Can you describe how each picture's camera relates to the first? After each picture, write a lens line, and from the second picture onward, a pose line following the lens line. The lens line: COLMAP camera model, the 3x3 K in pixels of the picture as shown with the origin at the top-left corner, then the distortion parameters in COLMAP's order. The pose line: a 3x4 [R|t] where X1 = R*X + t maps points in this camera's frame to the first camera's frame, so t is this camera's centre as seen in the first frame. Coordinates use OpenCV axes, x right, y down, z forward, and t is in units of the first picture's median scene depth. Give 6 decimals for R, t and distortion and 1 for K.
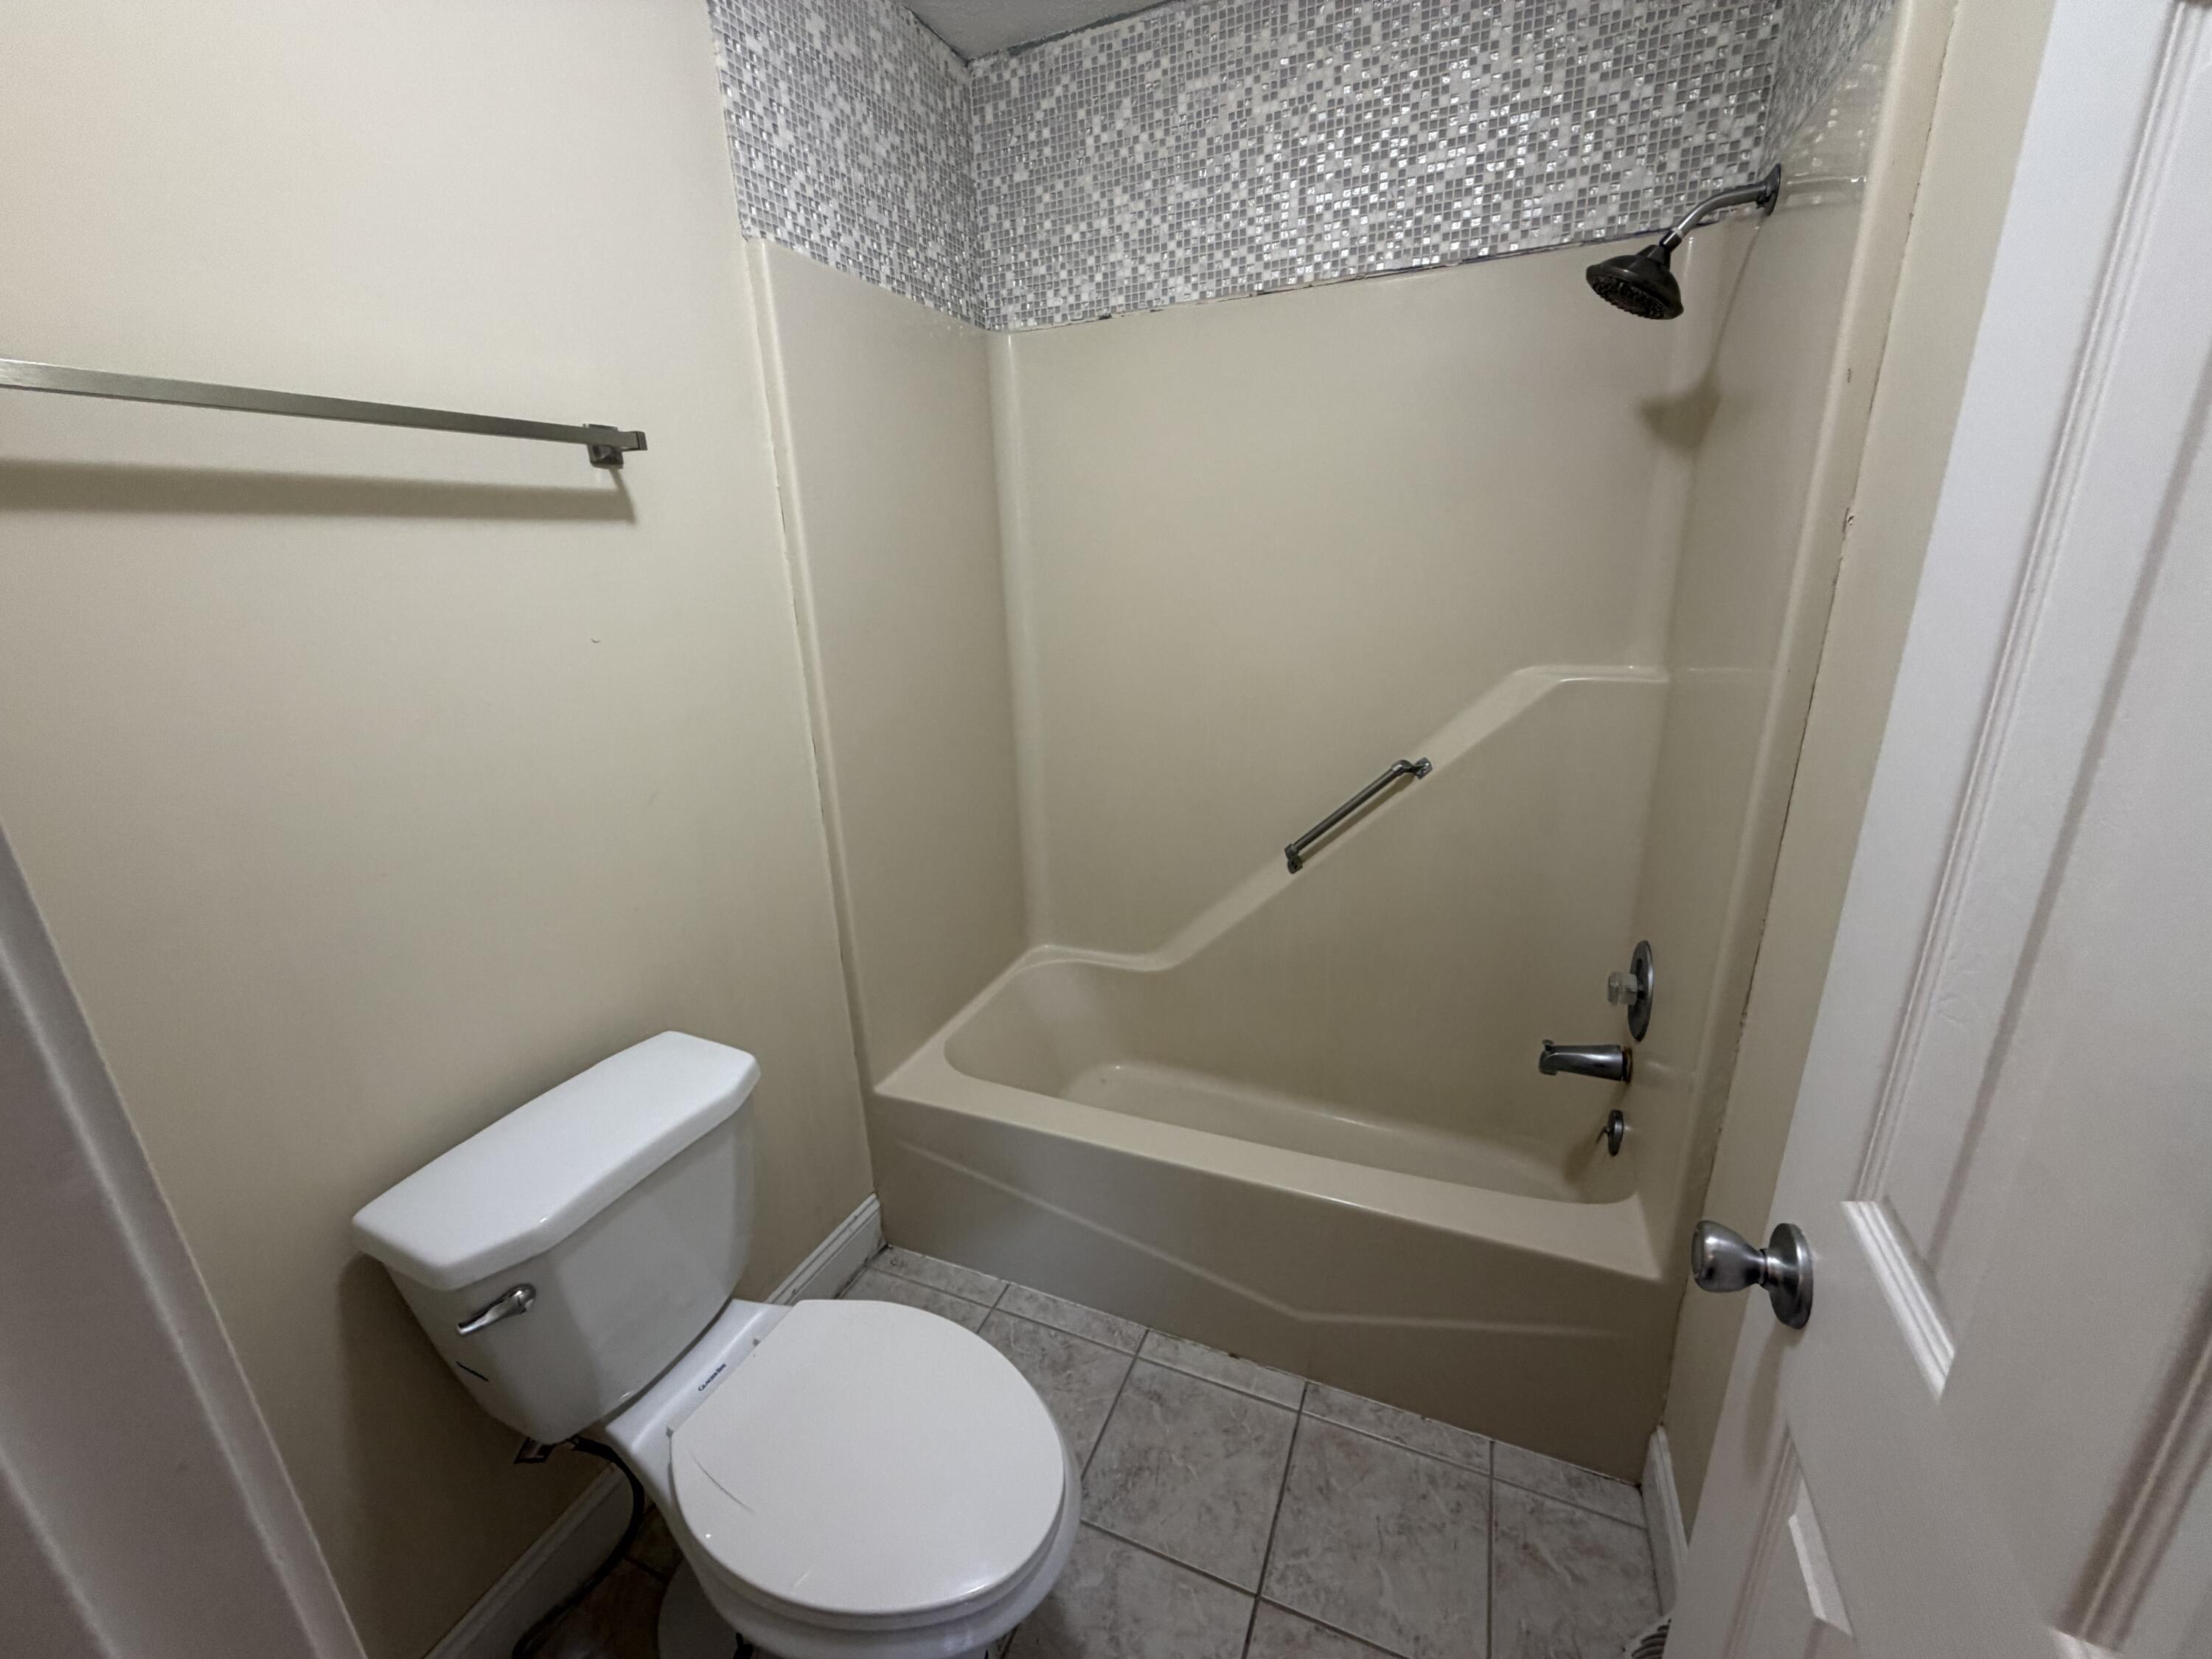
lens RADIAL K [[880.8, 0, 1097.7], [0, 880.8, 836.5], [0, 0, 1]] dist [-0.000704, -0.000440]
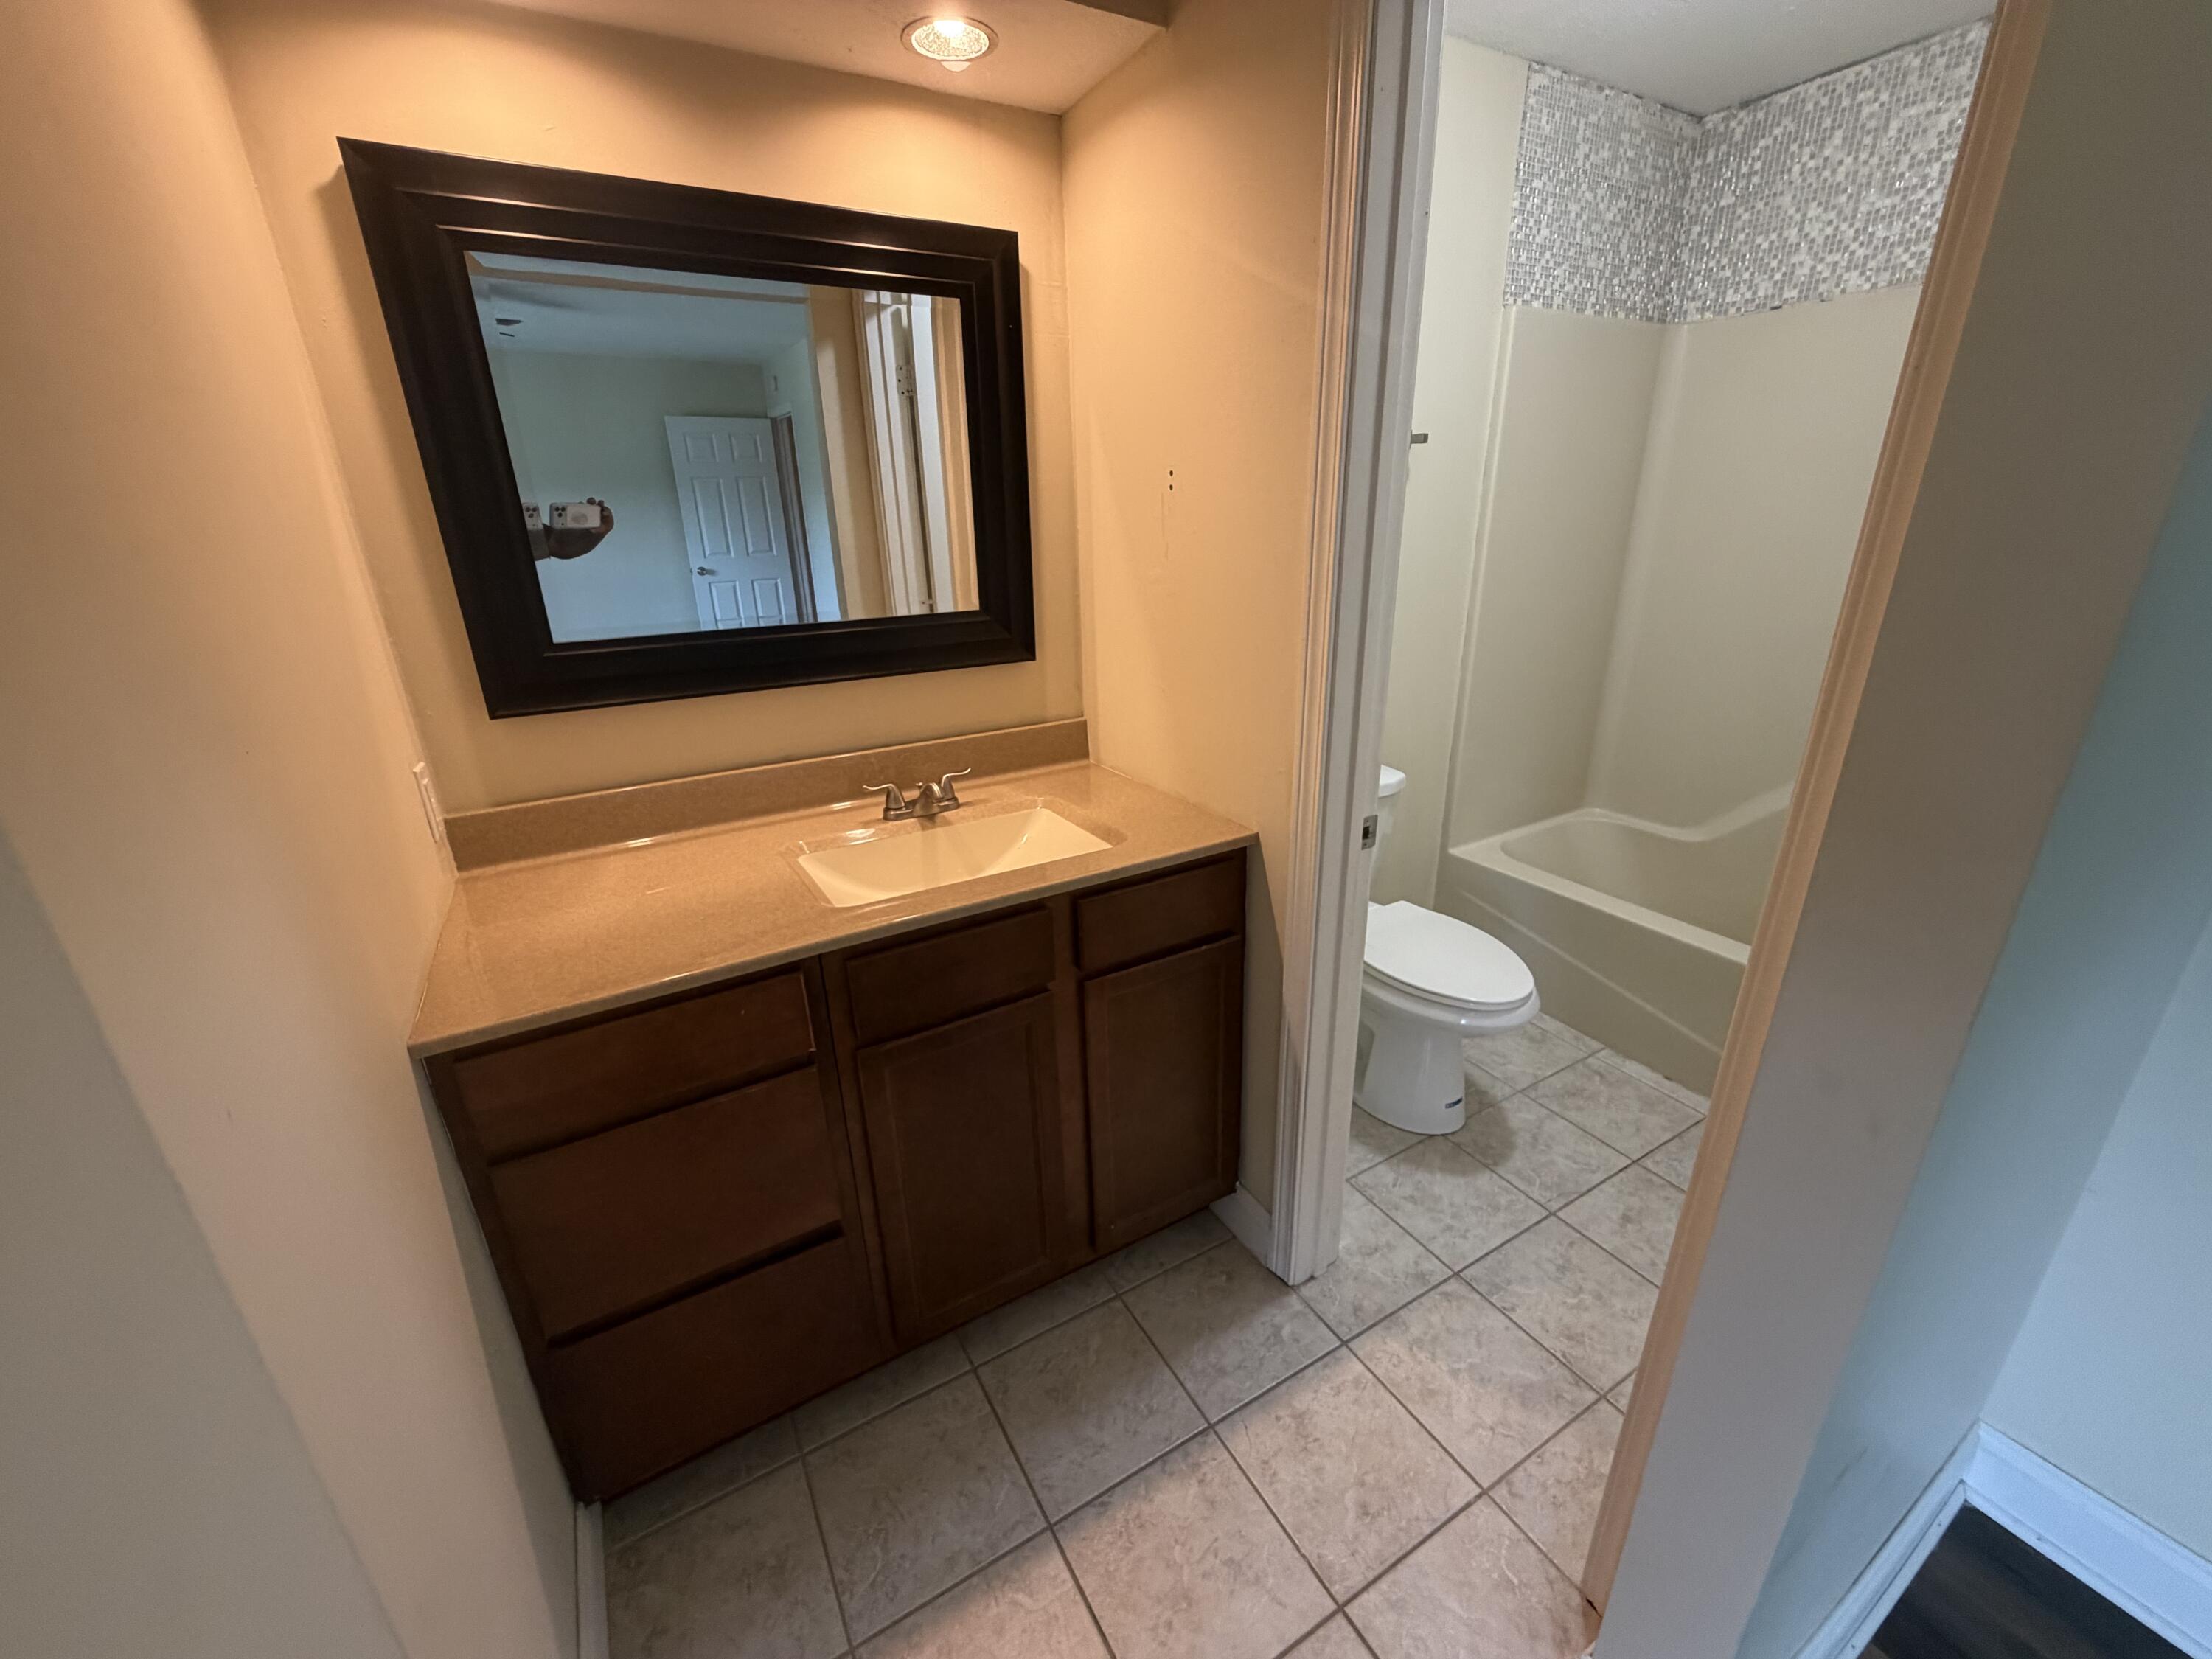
lens RADIAL K [[880.8, 0, 1105.6], [0, 880.8, 831.4], [0, 0, 1]] dist [-0.000704, -0.000440]
pose [[0.802585, 0.225429, -0.552304, 0.109420], [-0.187485, 0.974255, 0.125208, 0.174125], [0.566310, 0.003059, 0.824187, -0.618635]]
